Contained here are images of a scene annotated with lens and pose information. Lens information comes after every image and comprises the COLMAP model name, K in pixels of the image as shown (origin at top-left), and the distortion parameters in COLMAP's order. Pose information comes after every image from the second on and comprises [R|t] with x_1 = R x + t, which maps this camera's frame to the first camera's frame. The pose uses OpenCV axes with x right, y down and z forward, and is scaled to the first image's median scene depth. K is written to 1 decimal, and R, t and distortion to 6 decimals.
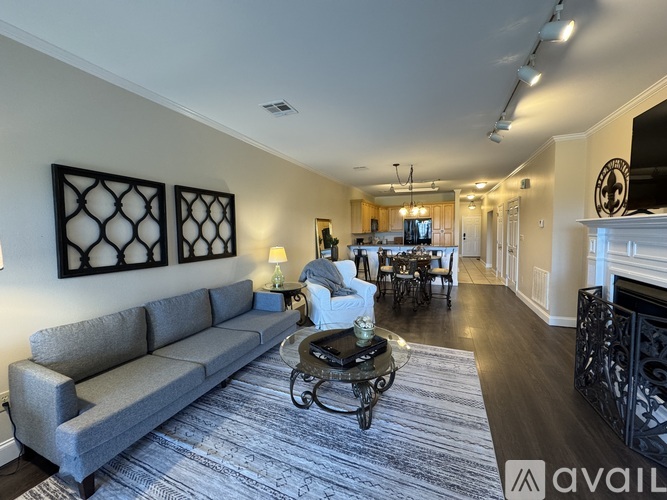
lens RADIAL K [[260.1, 0, 333.5], [0, 260.1, 250.0], [0, 0, 1]] dist [0.002016, 0.000137]
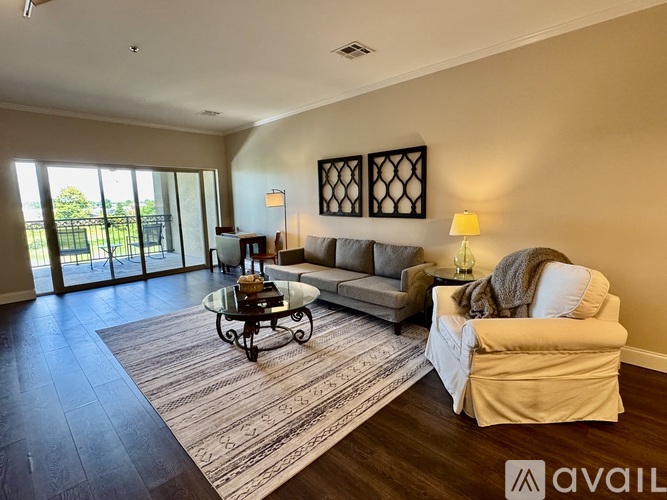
lens RADIAL K [[330.5, 0, 333.5], [0, 330.5, 250.0], [0, 0, 1]] dist [0.000660, 0.000332]
pose [[-0.366783, 0.155978, -0.917137, 0.944549], [-0.047668, 0.981398, 0.185970, -0.078202], [0.929084, 0.111928, -0.352525, 1.381757]]
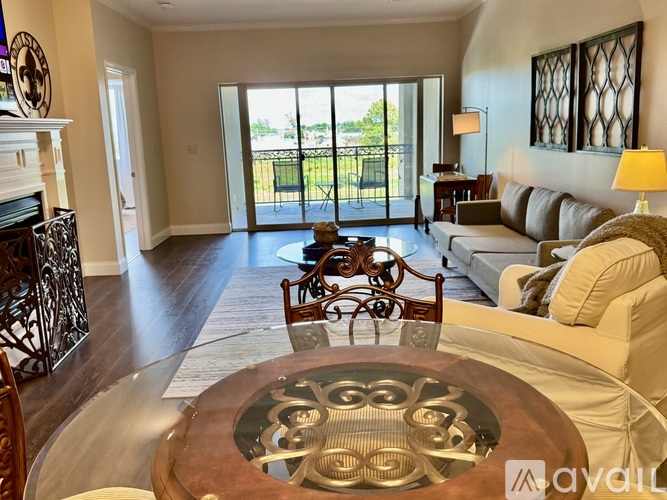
lens RADIAL K [[597.2, 0, 333.5], [0, 597.2, 250.0], [0, 0, 1]] dist [0.189320, -0.310995]
pose [[-0.903192, 0.127564, -0.409843, 0.740118], [0.013972, 0.963050, 0.268959, -0.150346], [0.429008, 0.237196, -0.871602, 2.200690]]
